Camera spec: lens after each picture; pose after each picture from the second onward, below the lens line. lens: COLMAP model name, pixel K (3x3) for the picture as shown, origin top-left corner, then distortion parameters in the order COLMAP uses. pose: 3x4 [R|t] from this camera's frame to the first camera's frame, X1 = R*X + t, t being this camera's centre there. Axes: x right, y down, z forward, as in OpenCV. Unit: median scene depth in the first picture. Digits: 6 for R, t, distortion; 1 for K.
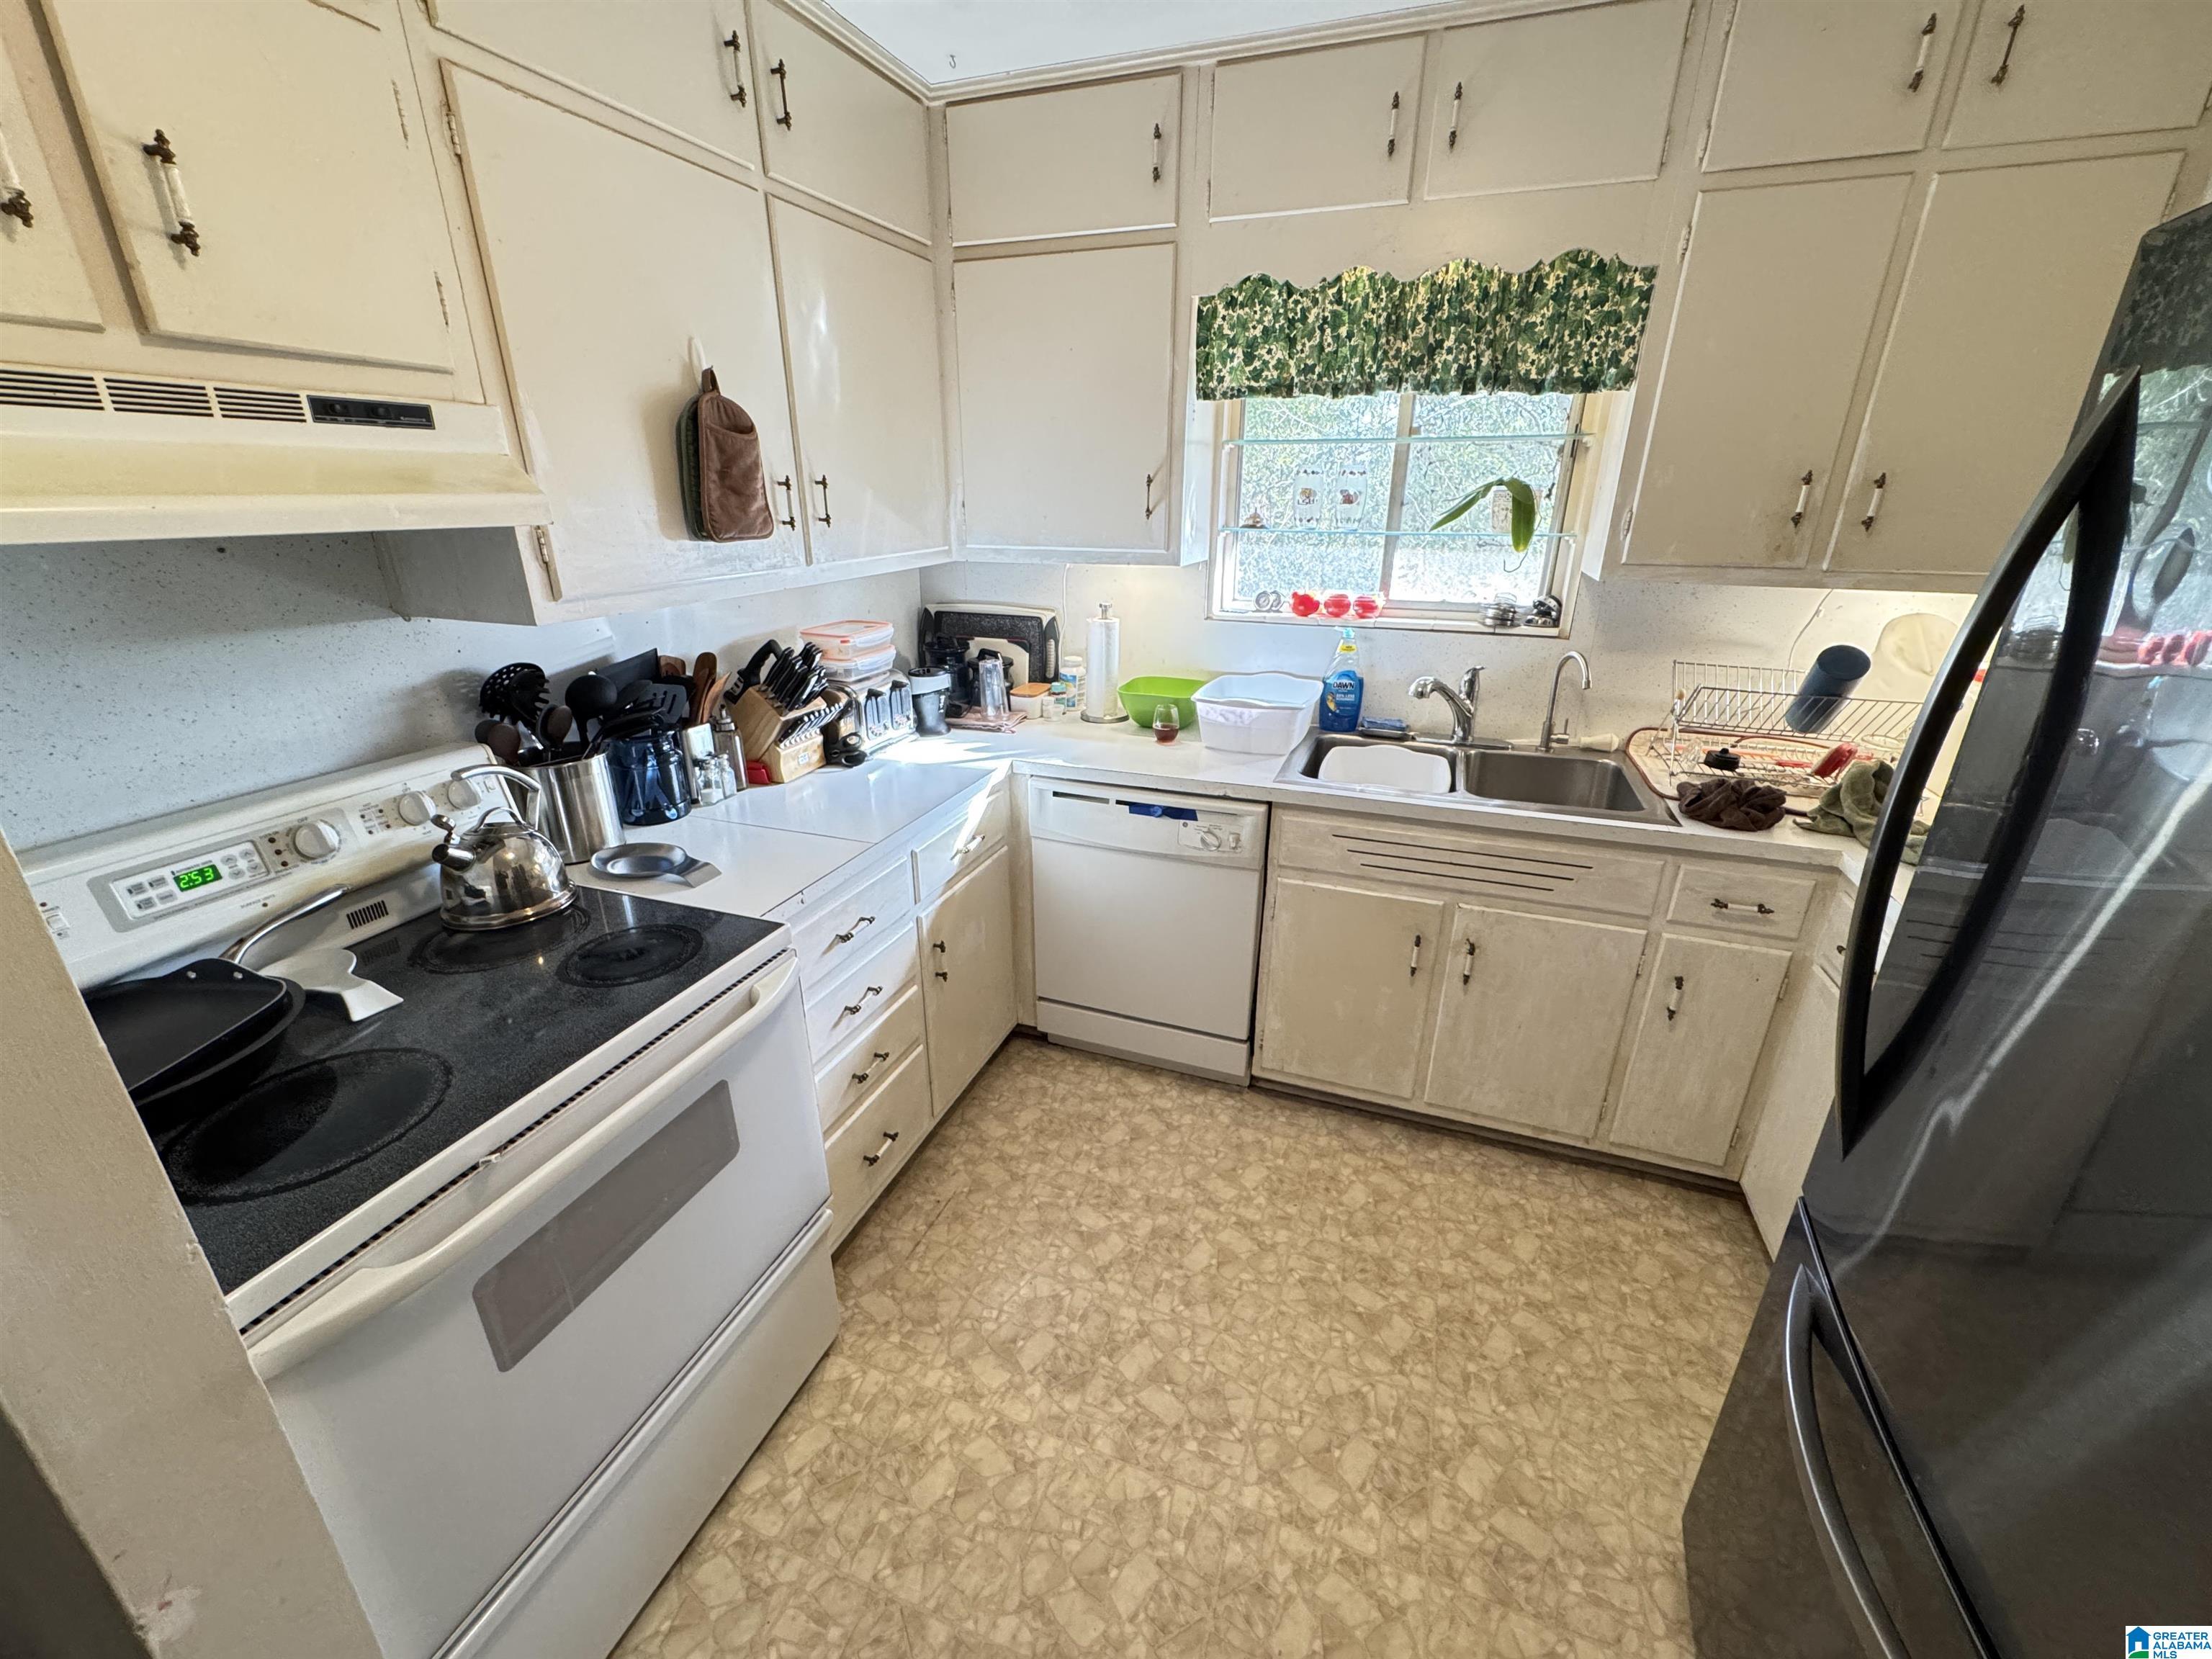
lens RADIAL K [[880.3, 0, 1106.7], [0, 880.3, 825.1], [0, 0, 1]] dist [-0.002165, 0.000748]
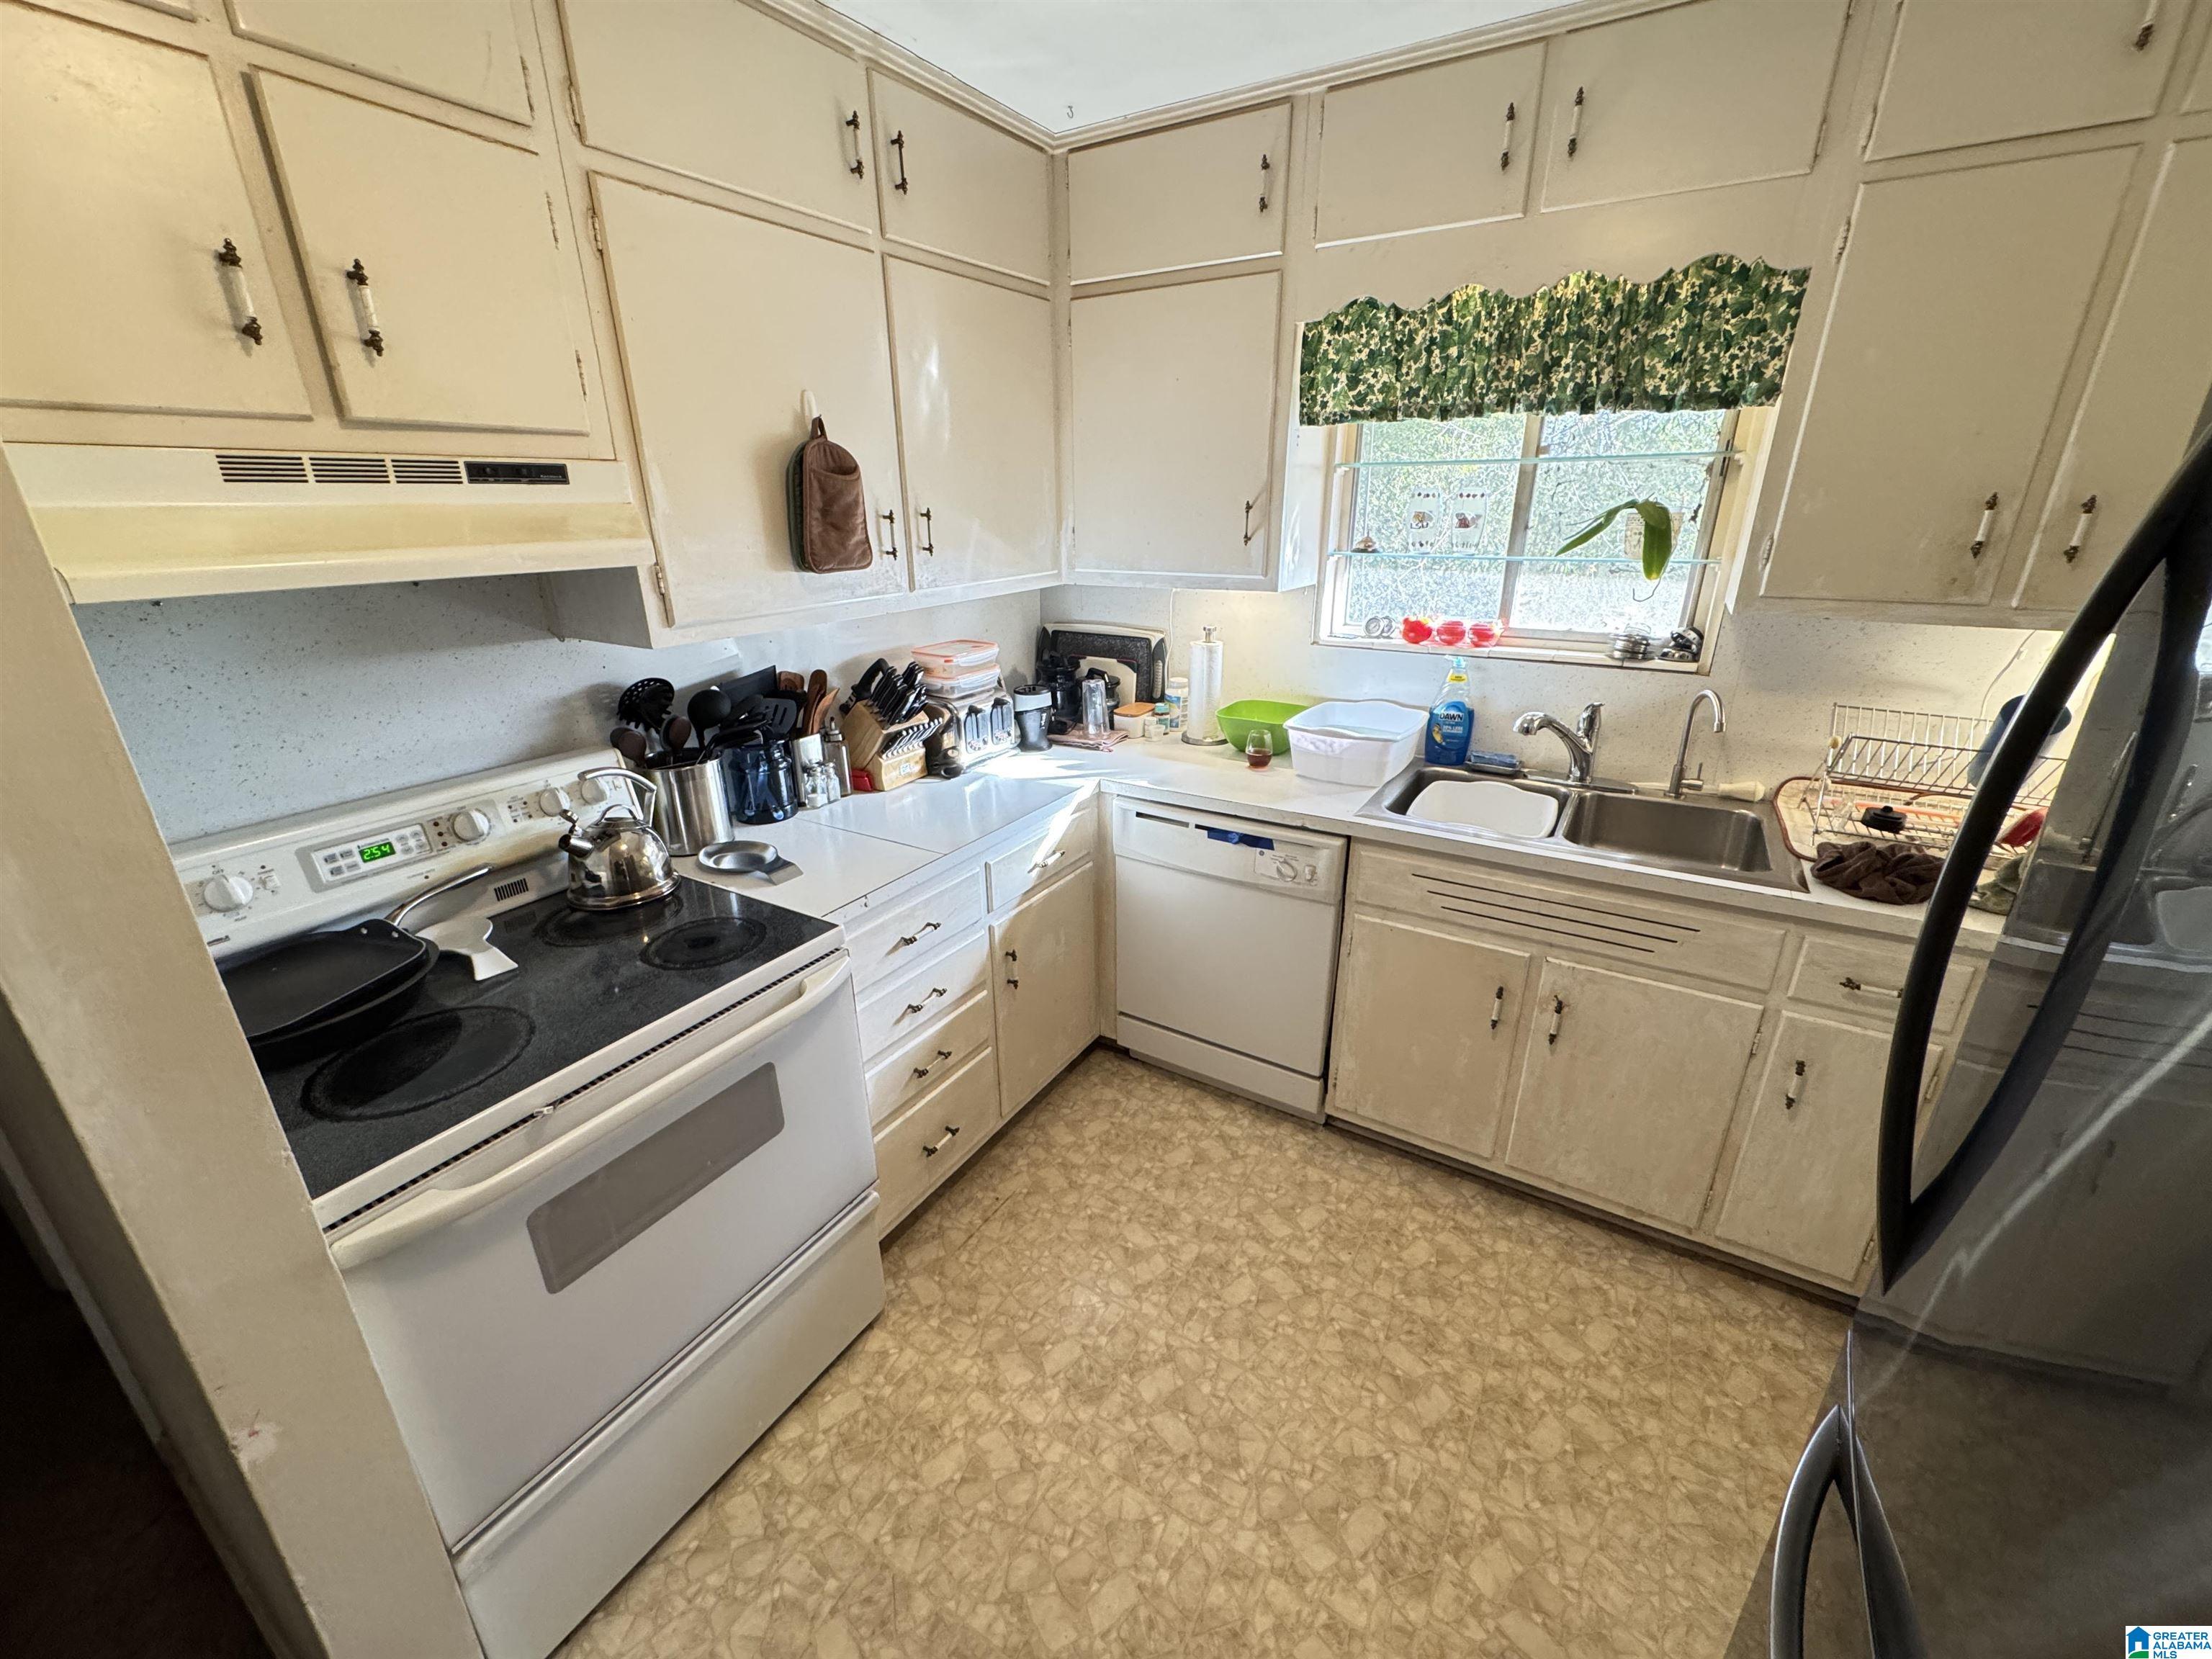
lens RADIAL K [[880.3, 0, 1103.1], [0, 880.3, 826.3], [0, 0, 1]] dist [-0.002165, 0.000748]
pose [[0.980201, 0.058337, -0.189217, 0.122610], [-0.059915, 0.998200, -0.002623, -0.021531], [0.188724, 0.013908, 0.981932, -0.009365]]
